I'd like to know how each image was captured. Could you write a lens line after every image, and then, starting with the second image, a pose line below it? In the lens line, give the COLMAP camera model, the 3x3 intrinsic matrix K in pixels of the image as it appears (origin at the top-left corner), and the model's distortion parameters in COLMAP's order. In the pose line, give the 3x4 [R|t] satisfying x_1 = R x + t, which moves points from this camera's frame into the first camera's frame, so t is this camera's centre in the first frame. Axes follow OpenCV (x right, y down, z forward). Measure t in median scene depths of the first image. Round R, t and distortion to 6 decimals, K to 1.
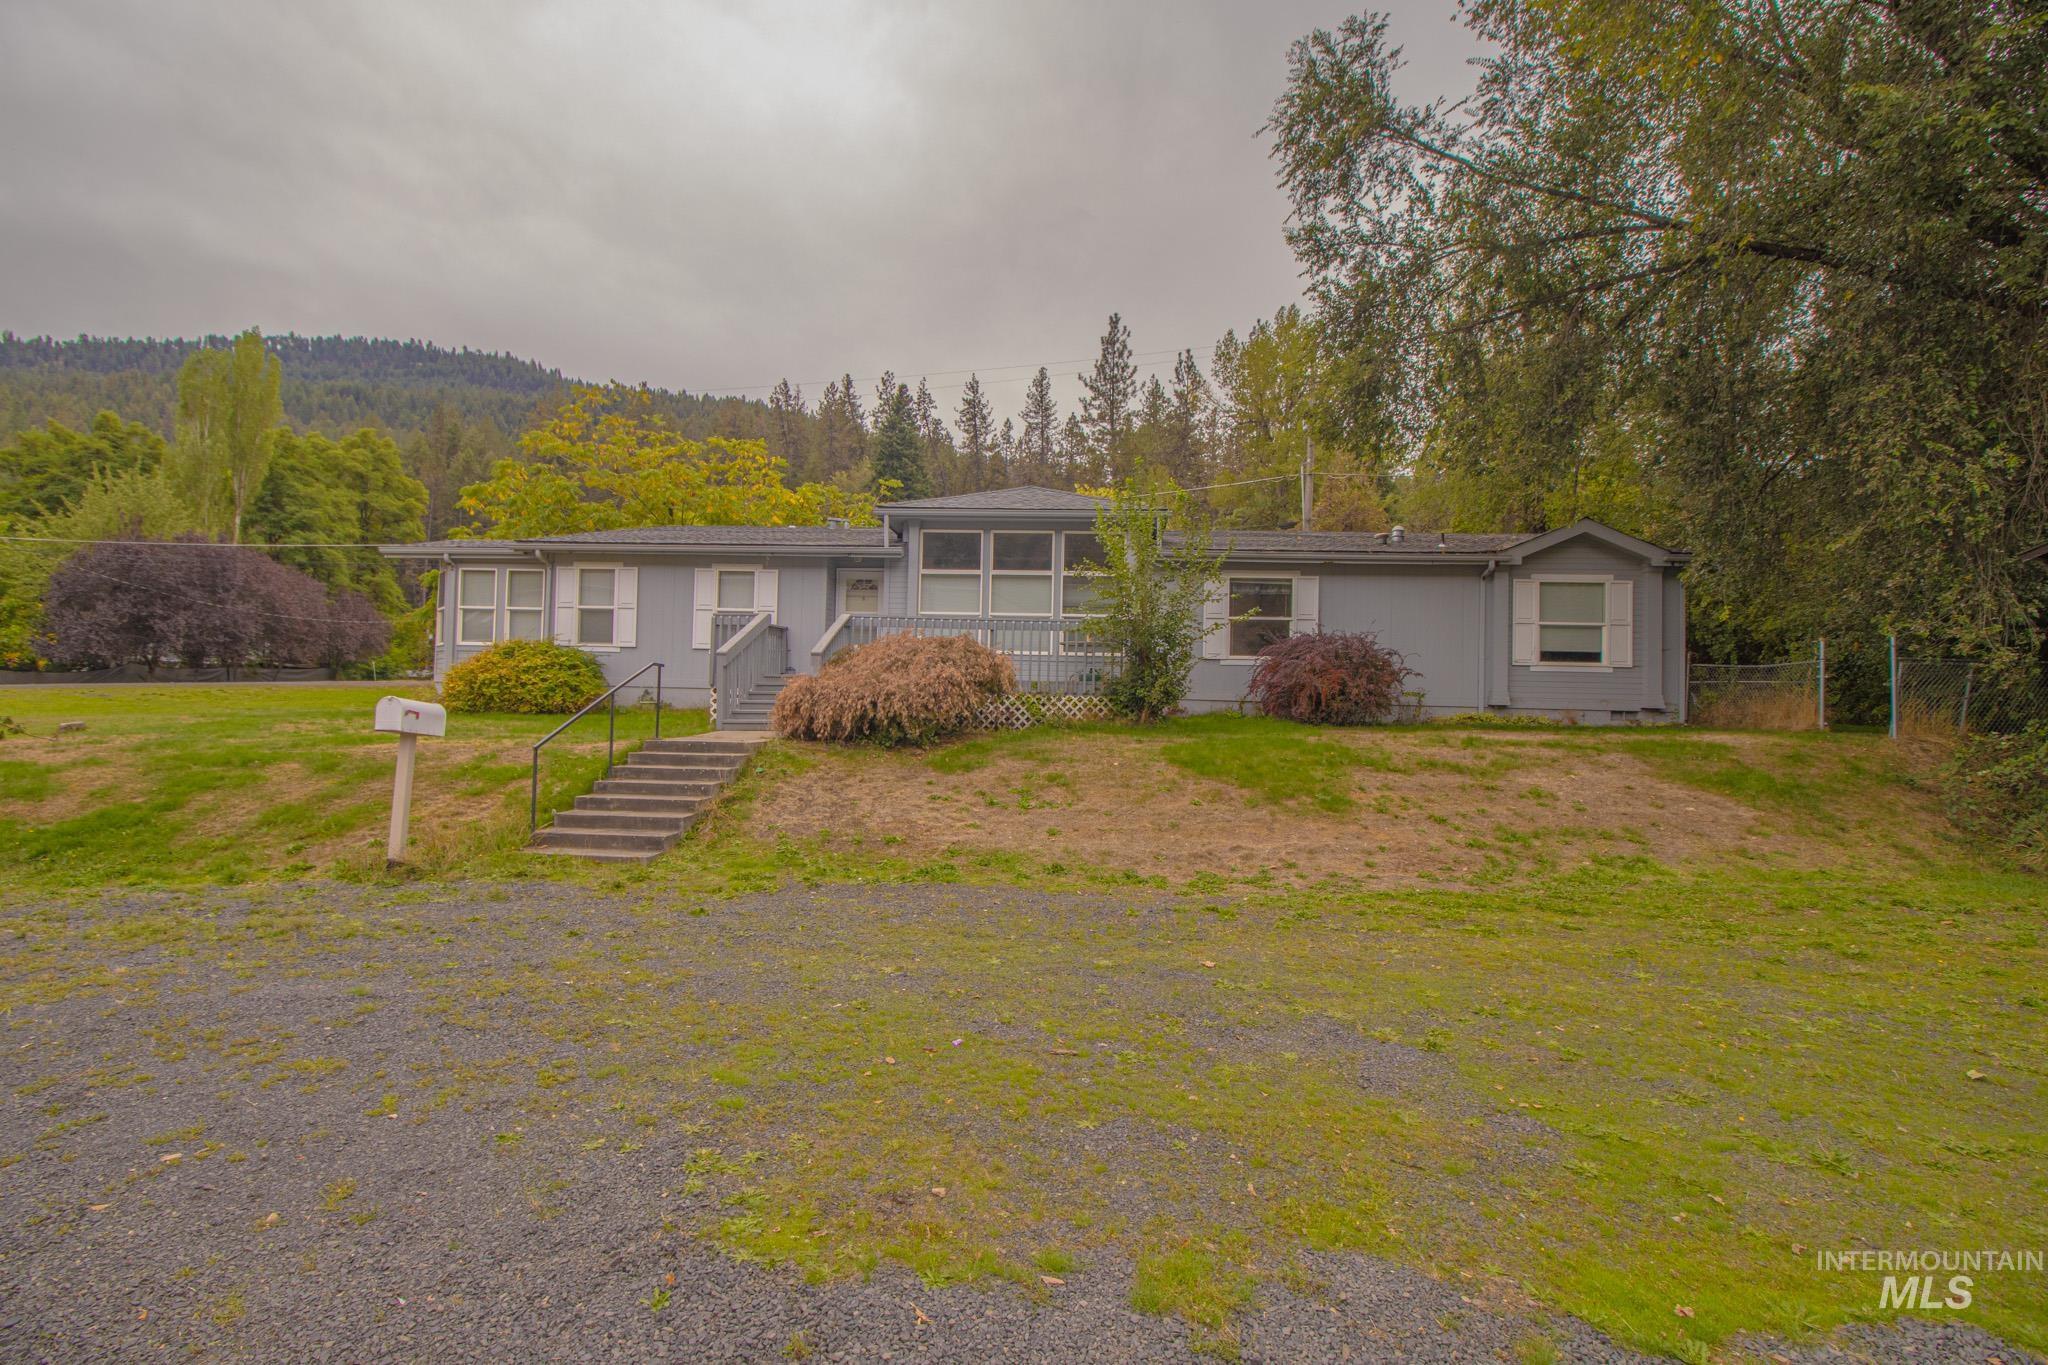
lens RADIAL K [[946.7, 0, 1009.3], [0, 946.7, 679.7], [0, 0, 1]] dist [-0.001691, -0.009959]
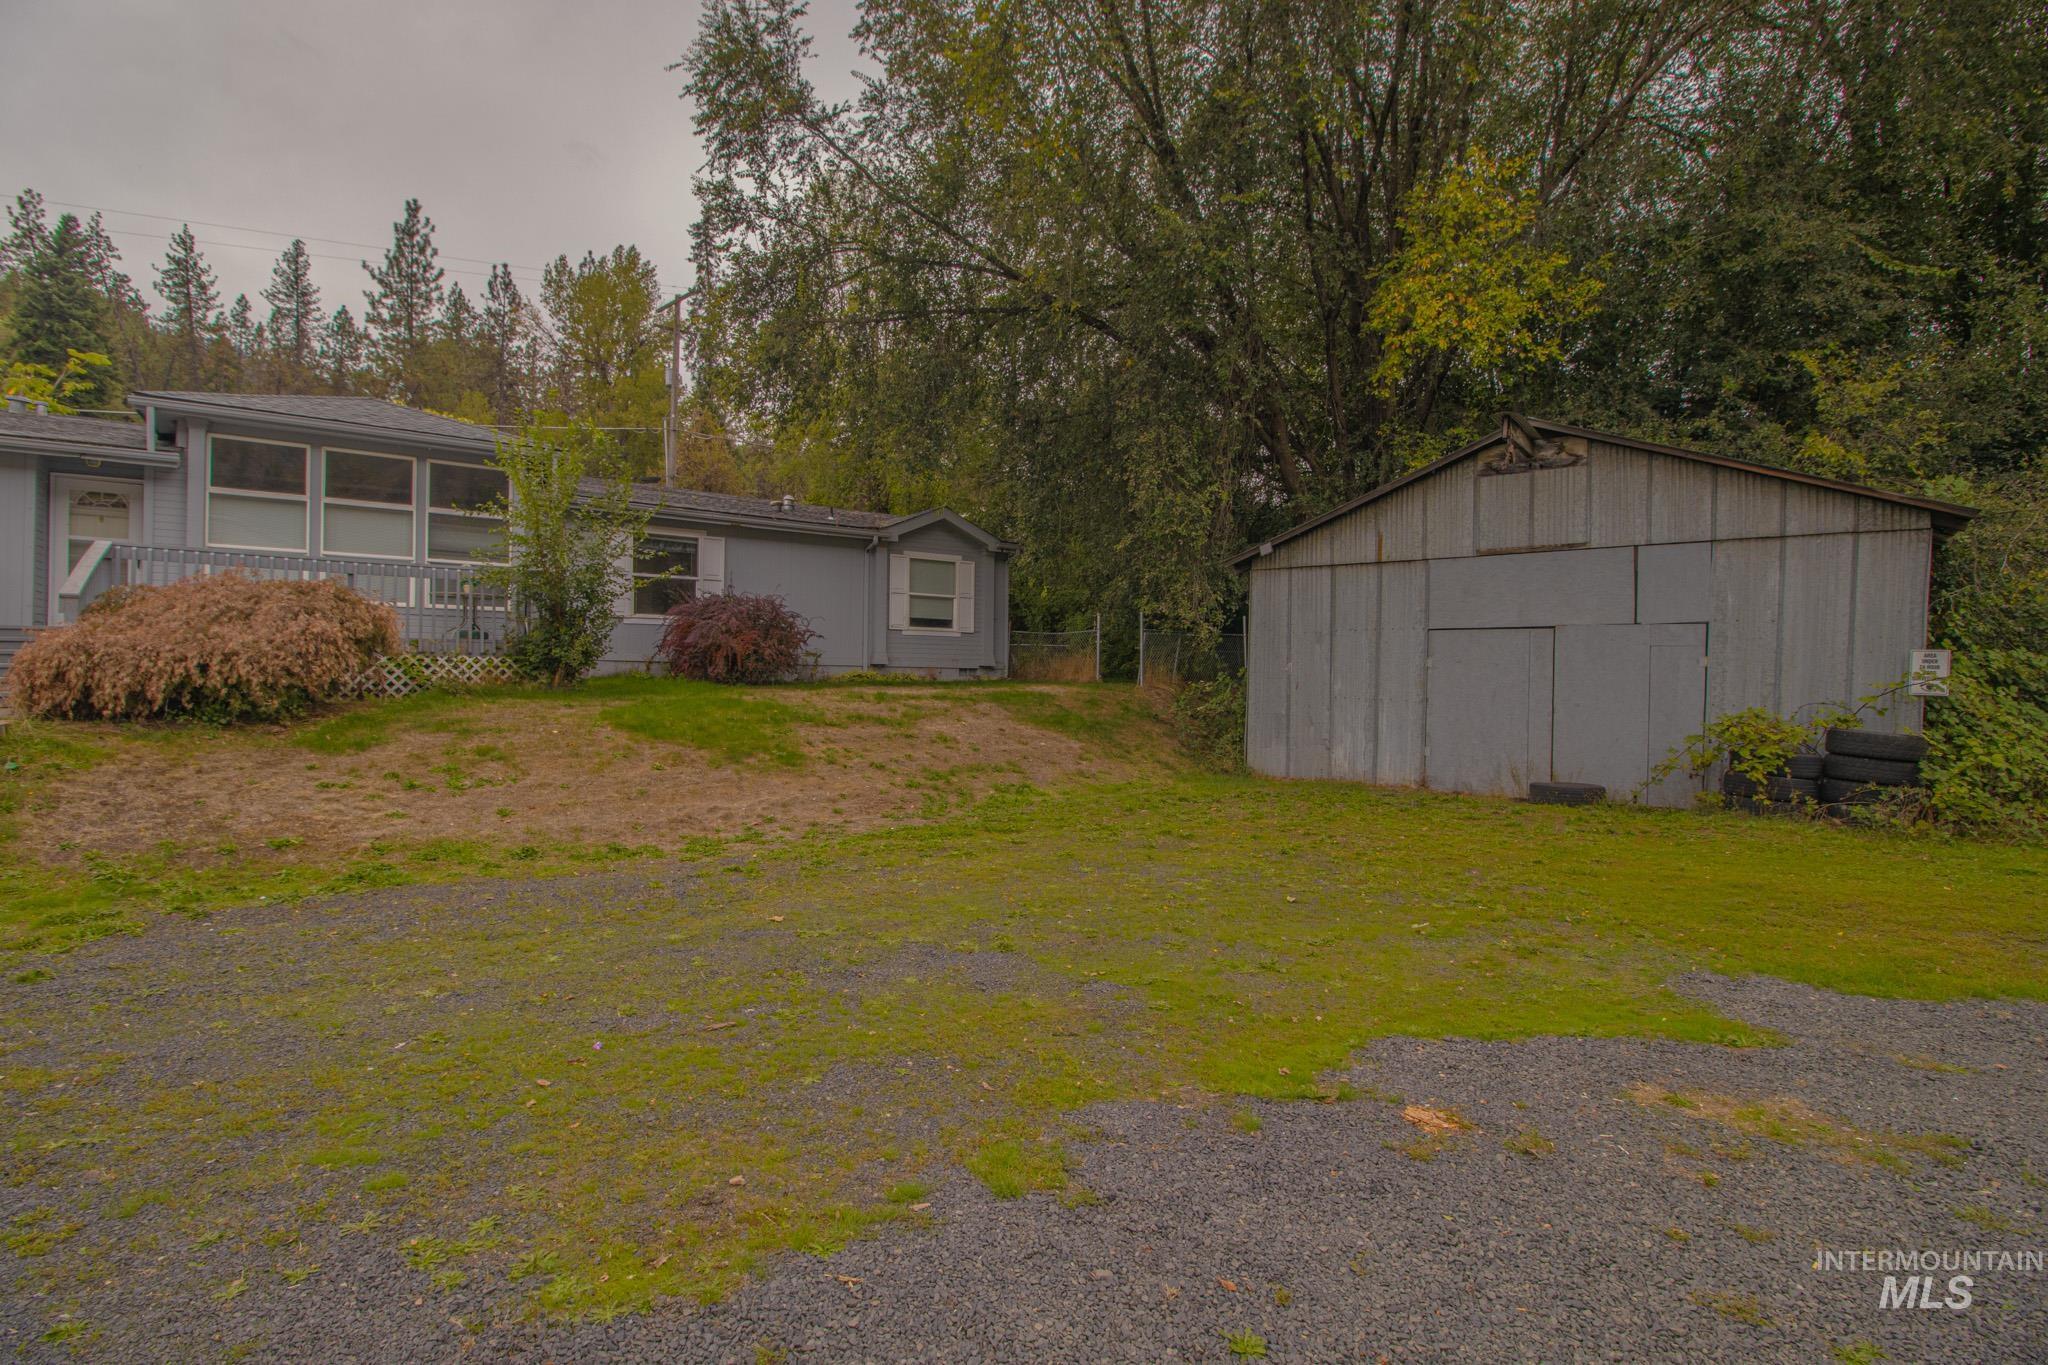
lens RADIAL K [[946.7, 0, 1014.0], [0, 946.7, 677.9], [0, 0, 1]] dist [-0.001691, -0.009959]
pose [[0.772054, -0.014750, 0.635386, -0.094548], [-0.011213, 0.999259, 0.036822, -0.000262], [-0.635458, -0.035553, 0.771316, 0.022546]]
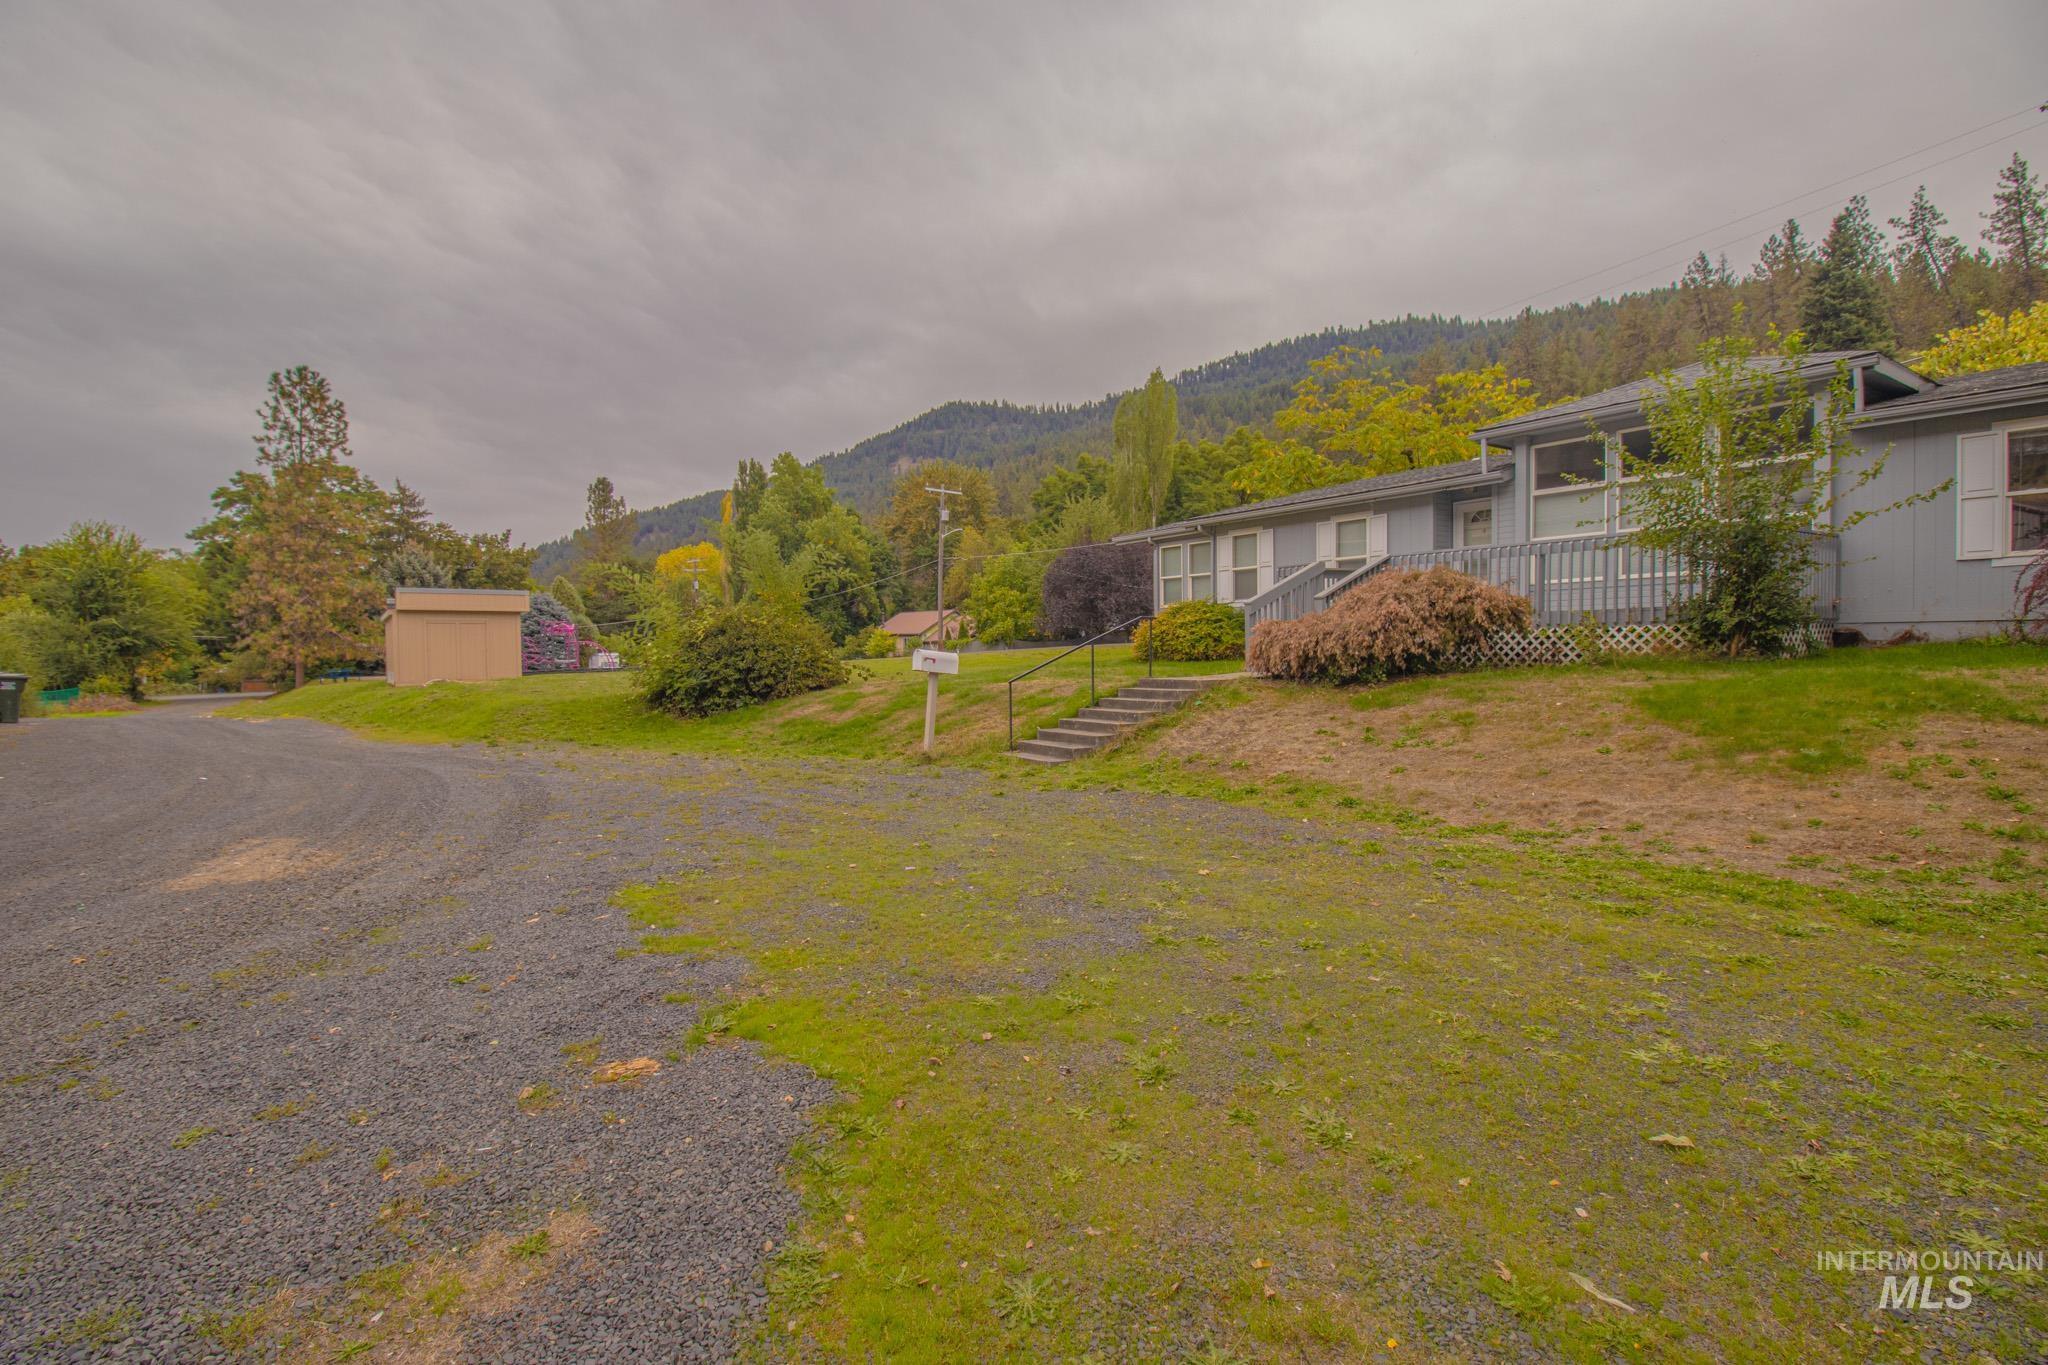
lens RADIAL K [[946.7, 0, 1017.3], [0, 946.7, 675.9], [0, 0, 1]] dist [-0.001691, -0.009959]
pose [[0.626198, -0.007485, -0.779629, 0.369557], [0.045828, 0.998578, 0.027222, 0.013912], [0.778316, -0.052775, 0.625650, 0.064313]]
